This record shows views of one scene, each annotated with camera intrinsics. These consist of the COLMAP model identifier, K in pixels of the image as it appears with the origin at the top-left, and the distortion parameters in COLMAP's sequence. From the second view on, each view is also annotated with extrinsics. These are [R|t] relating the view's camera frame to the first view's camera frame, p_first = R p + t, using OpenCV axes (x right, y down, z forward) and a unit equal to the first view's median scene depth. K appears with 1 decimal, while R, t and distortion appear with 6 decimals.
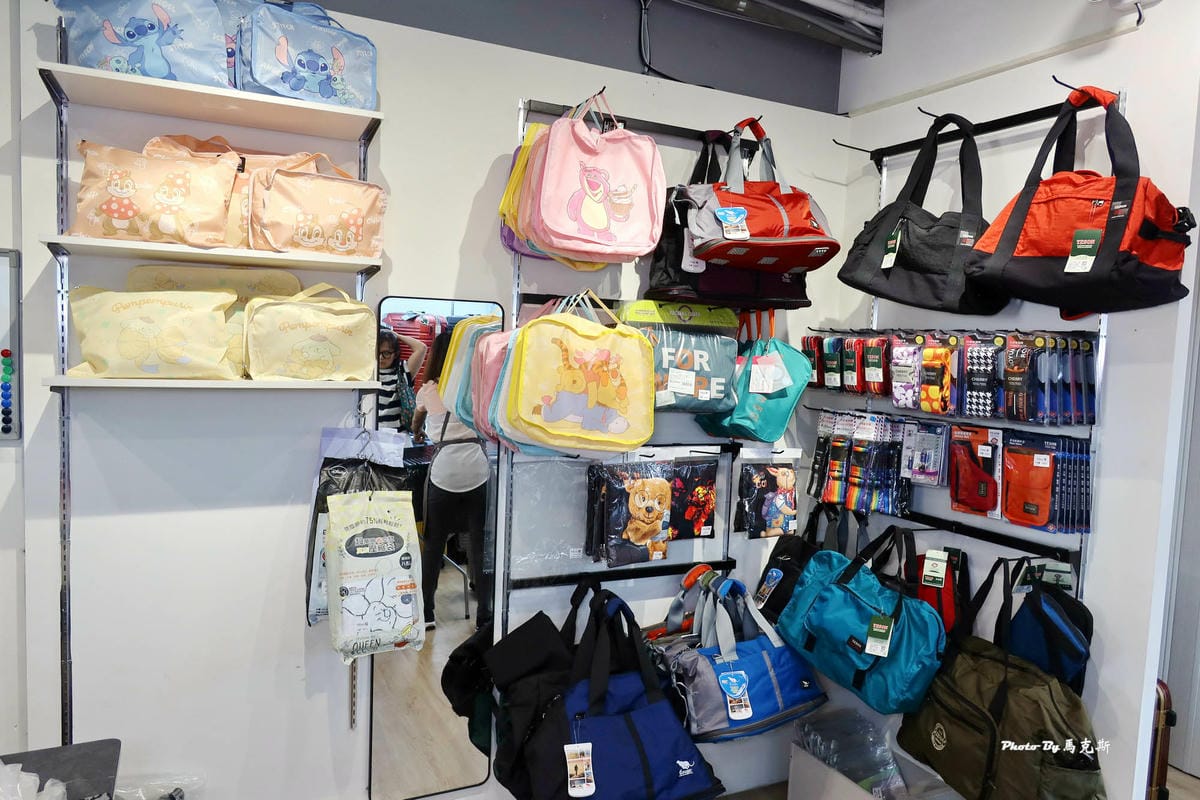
lens RADIAL K [[813.1, 0, 600.0], [0, 813.1, 400.0], [0, 0, 1]] dist [-0.005168, -0.000885]
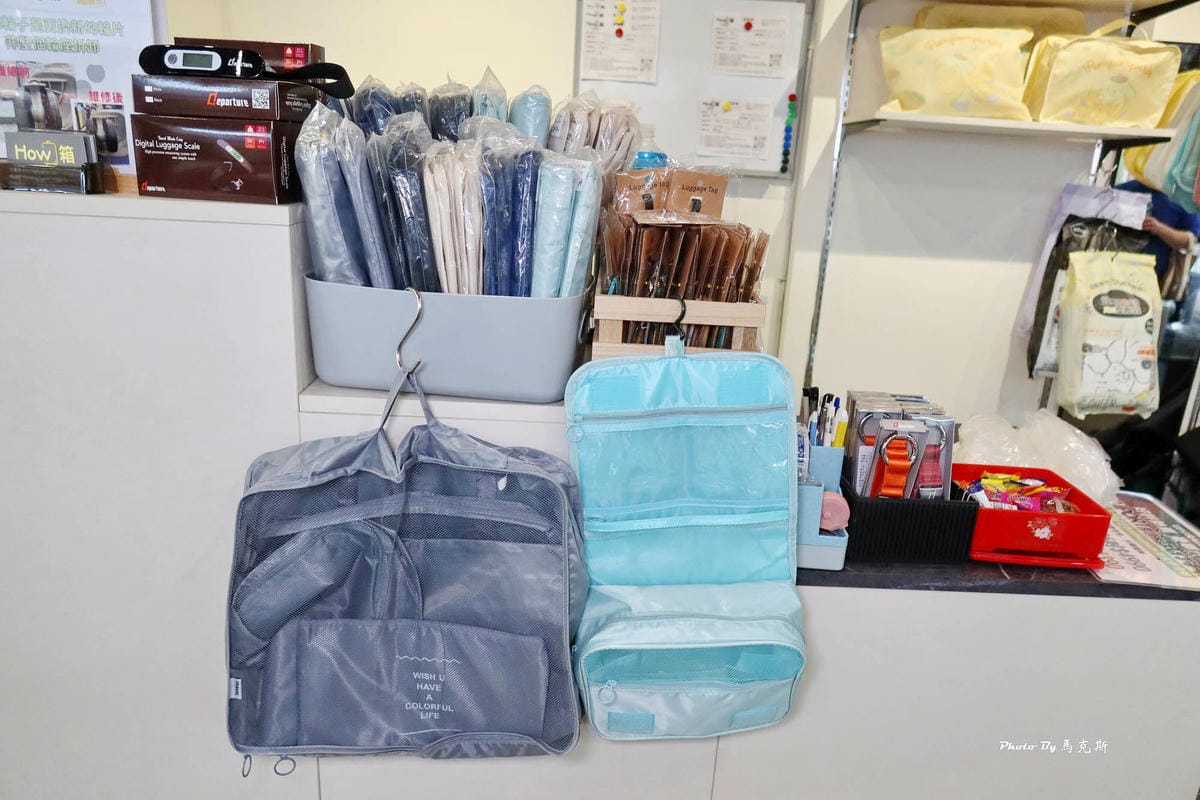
lens RADIAL K [[813.1, 0, 600.0], [0, 813.1, 400.0], [0, 0, 1]] dist [-0.005168, -0.000885]
pose [[0.900930, 0.141982, -0.410081, -0.436985], [-0.052690, 0.973761, 0.221388, 0.107976], [0.430754, -0.177848, 0.884772, -0.159264]]
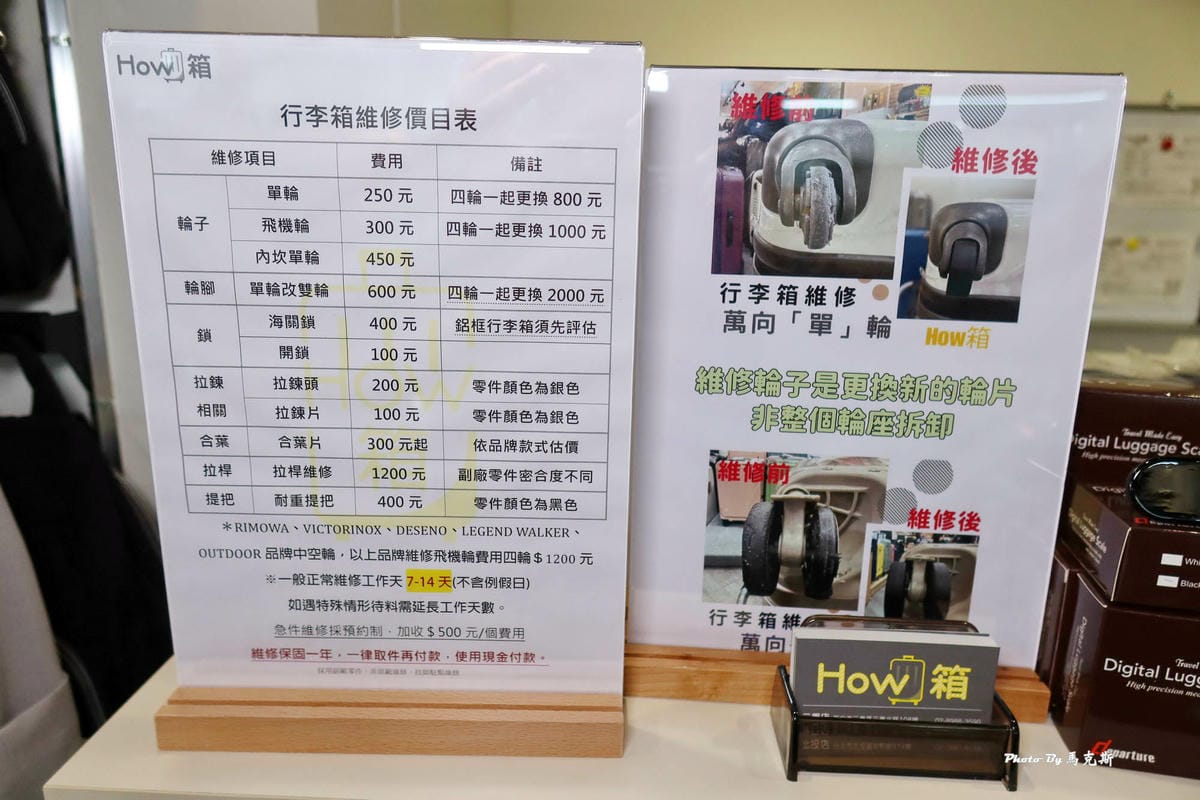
lens RADIAL K [[813.1, 0, 600.0], [0, 813.1, 400.0], [0, 0, 1]] dist [-0.005168, -0.000885]
pose [[0.875688, 0.103073, -0.471749, -0.868604], [-0.030179, 0.986725, 0.159571, -0.003566], [0.481934, -0.125497, 0.867174, -0.077598]]
